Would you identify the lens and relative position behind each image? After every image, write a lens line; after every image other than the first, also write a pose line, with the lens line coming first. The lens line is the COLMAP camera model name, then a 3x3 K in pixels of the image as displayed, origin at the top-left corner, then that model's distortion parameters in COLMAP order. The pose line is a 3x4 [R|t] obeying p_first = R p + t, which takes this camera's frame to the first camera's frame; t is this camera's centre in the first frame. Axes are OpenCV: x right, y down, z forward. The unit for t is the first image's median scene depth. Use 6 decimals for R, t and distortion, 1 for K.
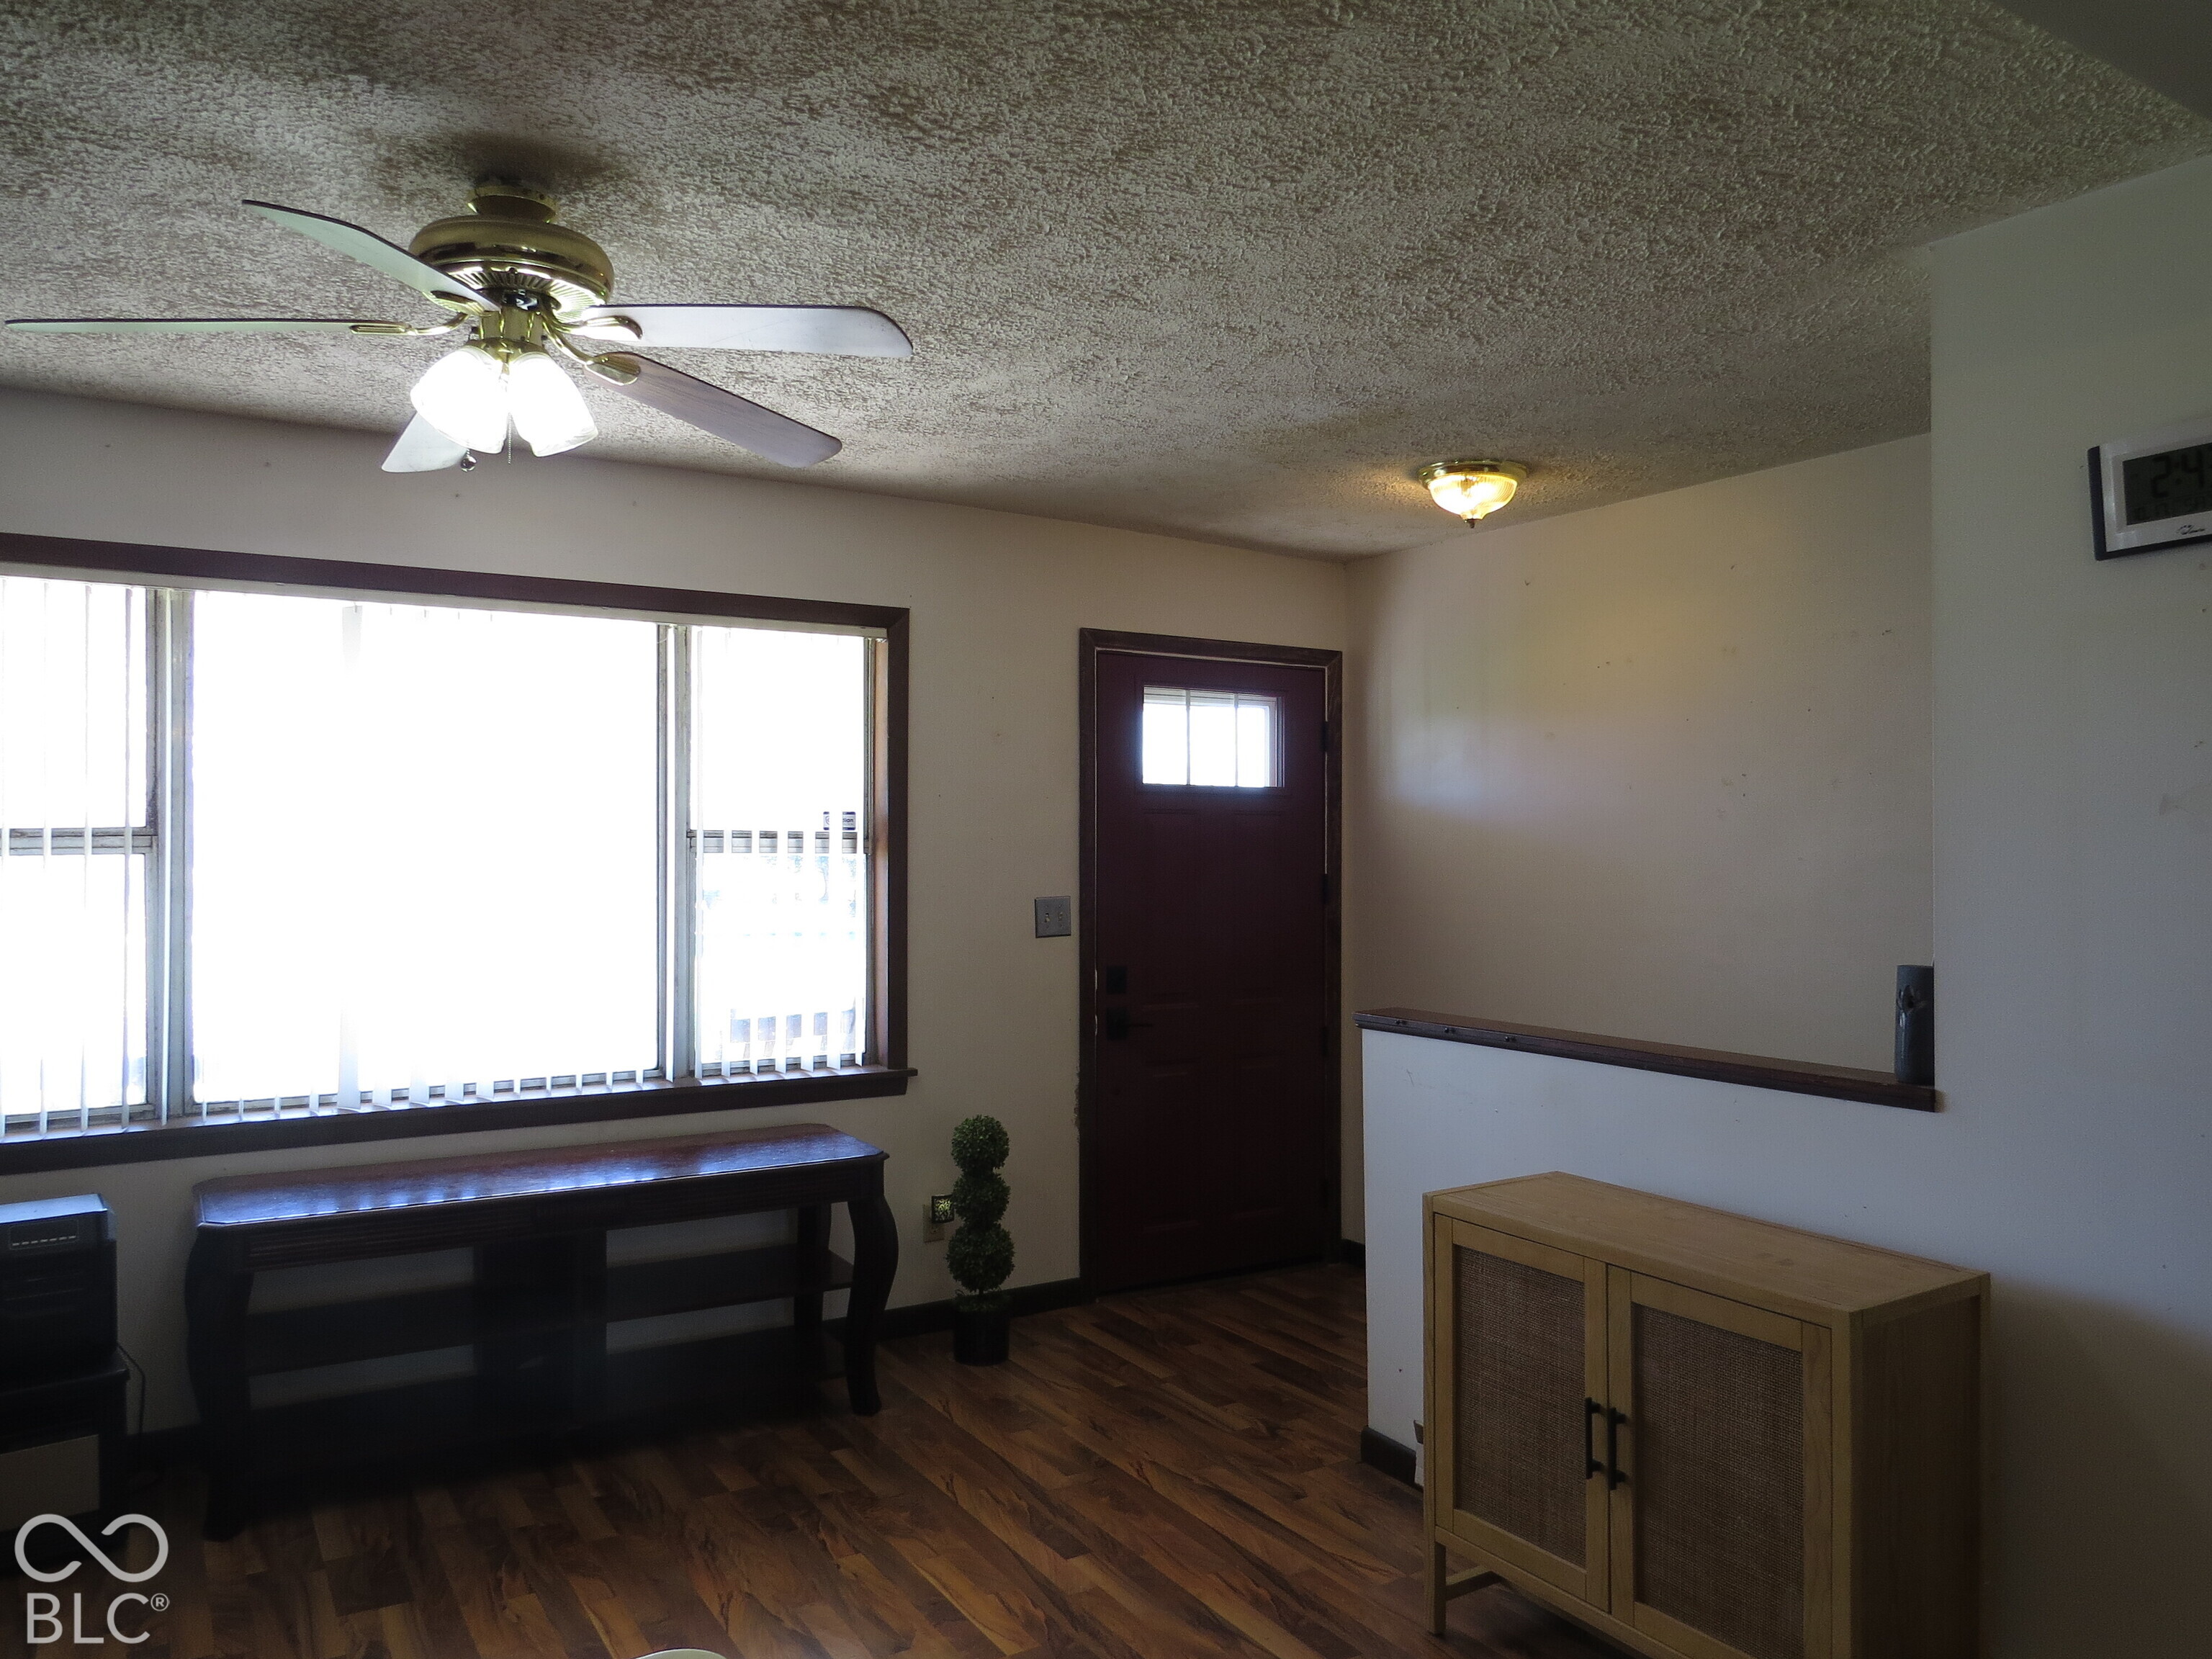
lens RADIAL K [[1567.7, 0, 1107.2], [0, 1567.7, 843.1], [0, 0, 1]] dist [-0.028813, -0.000170]
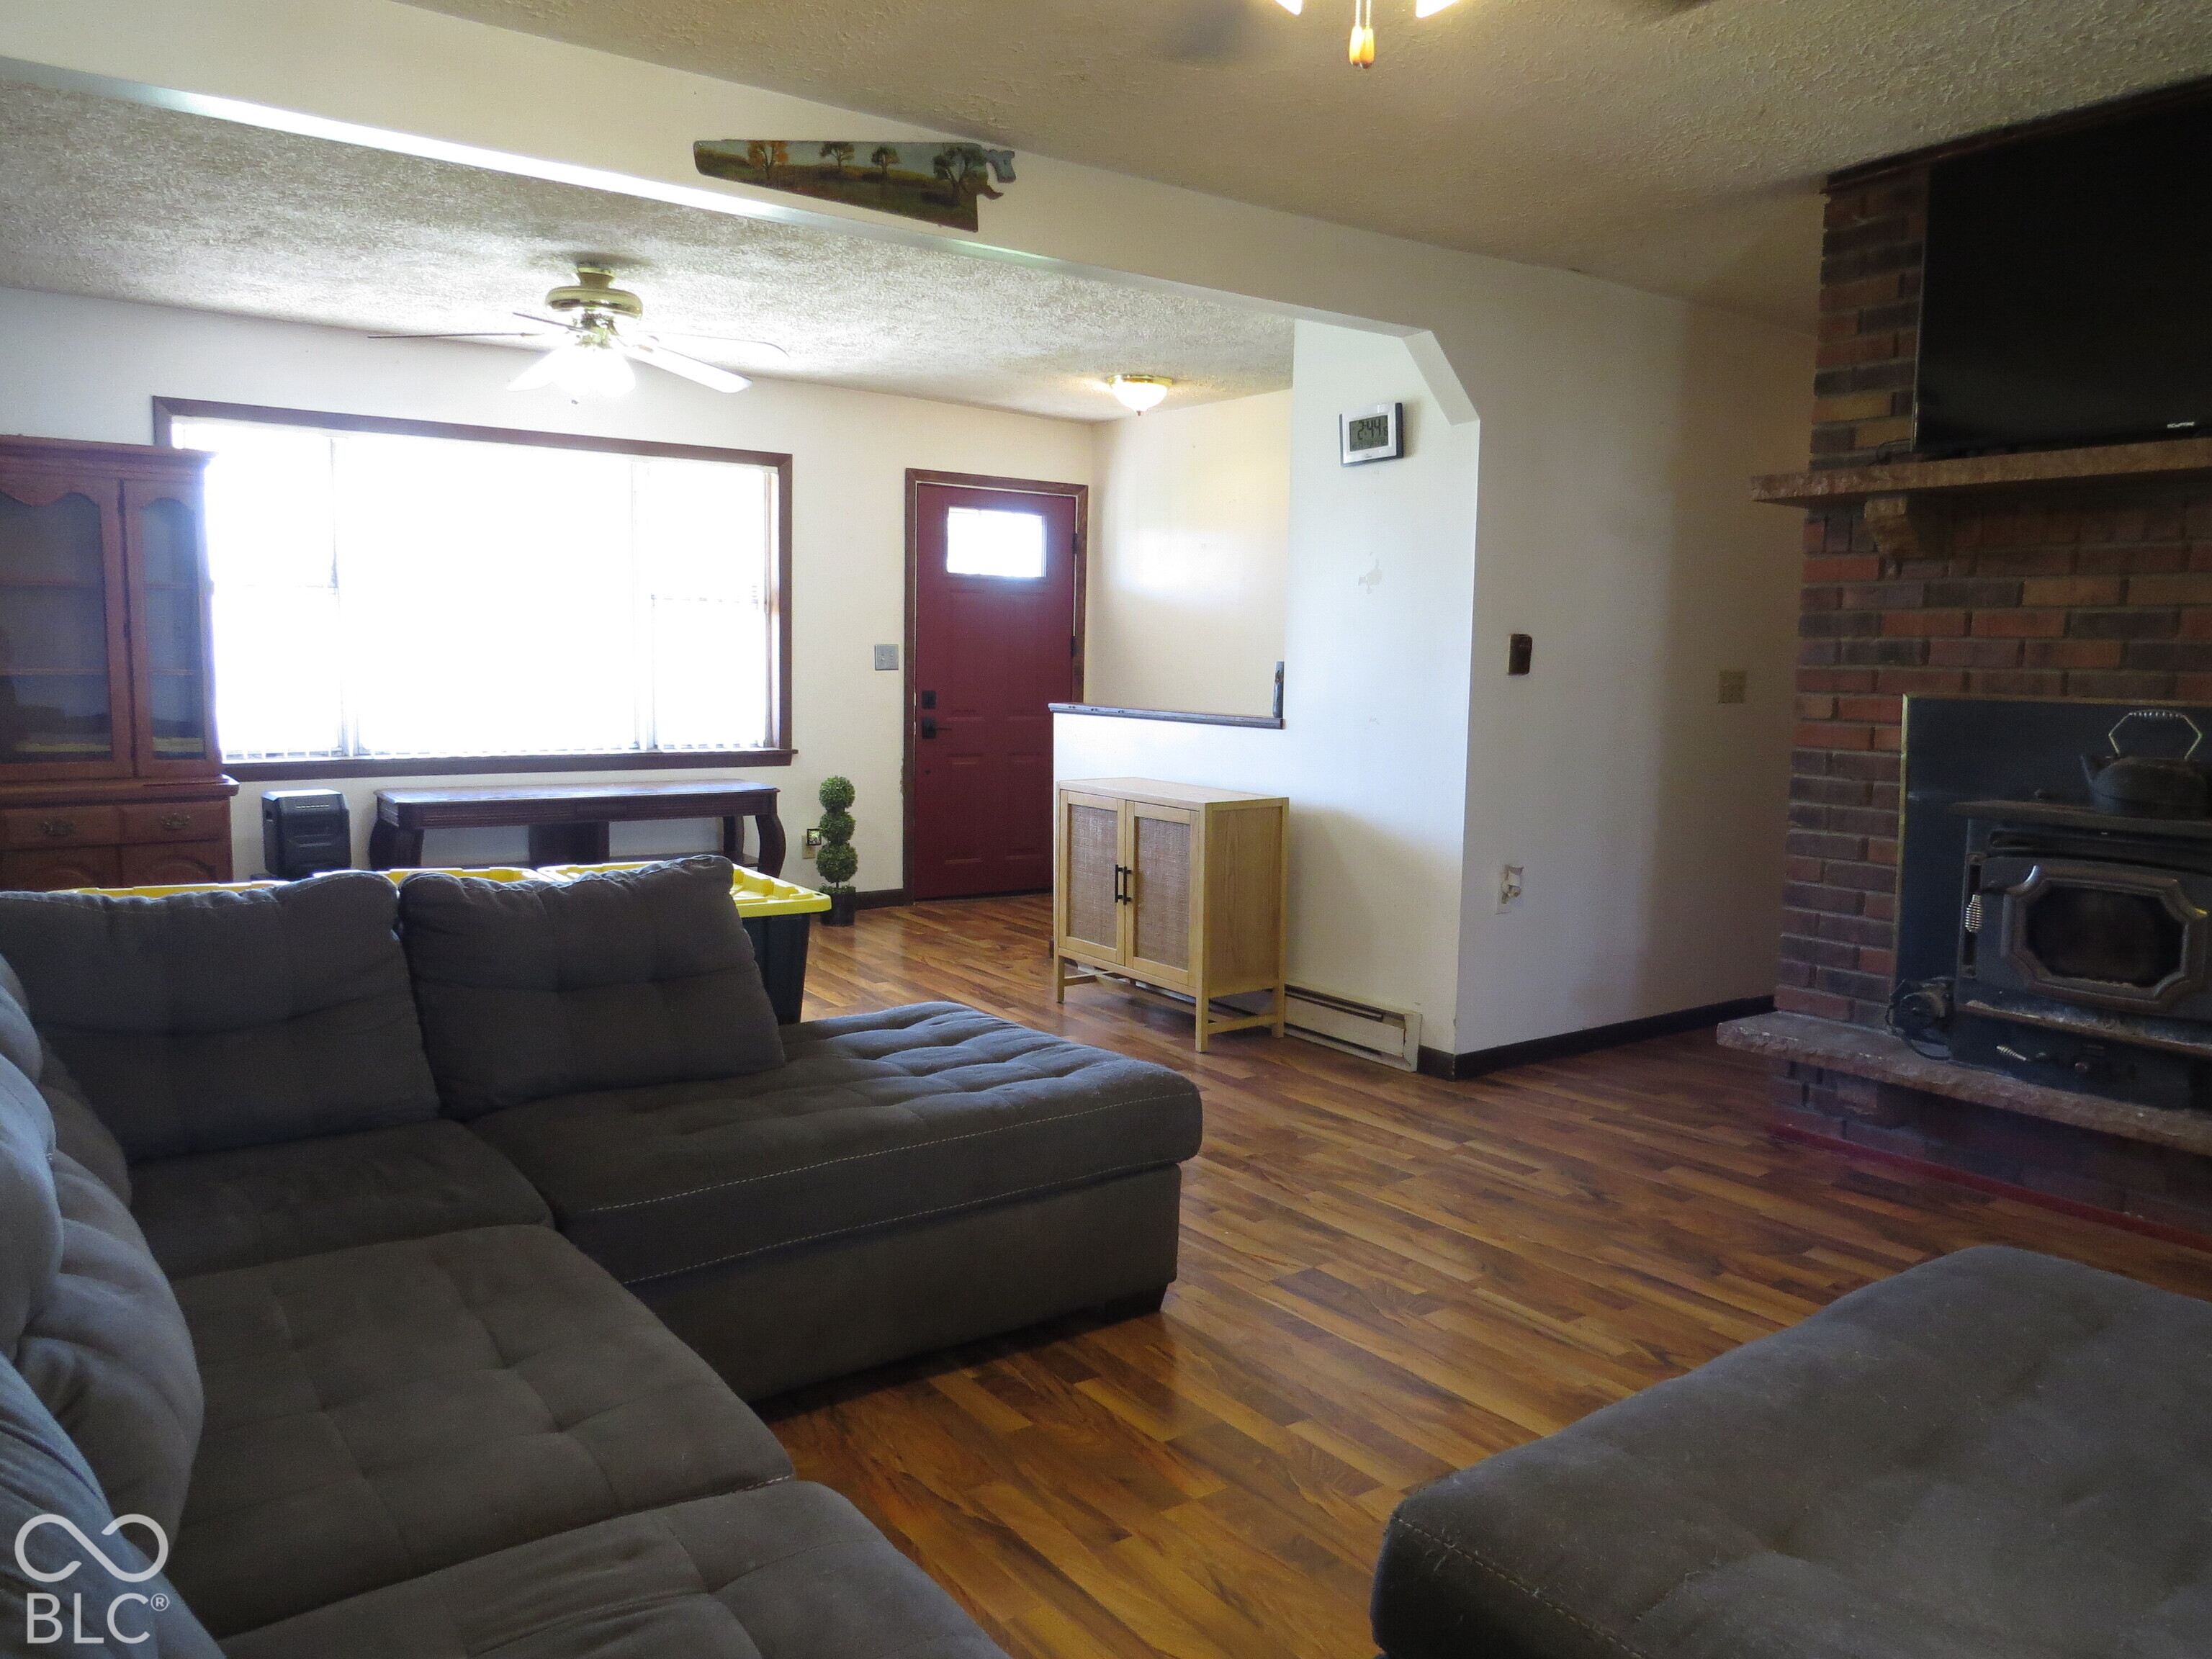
lens RADIAL K [[1567.7, 0, 1101.8], [0, 1567.7, 809.6], [0, 0, 1]] dist [-0.028813, -0.000170]
pose [[0.997921, 0.011284, 0.063461, 0.098883], [-0.017684, 0.994707, 0.101215, 0.044856], [-0.061983, -0.102126, 0.992839, -0.689541]]
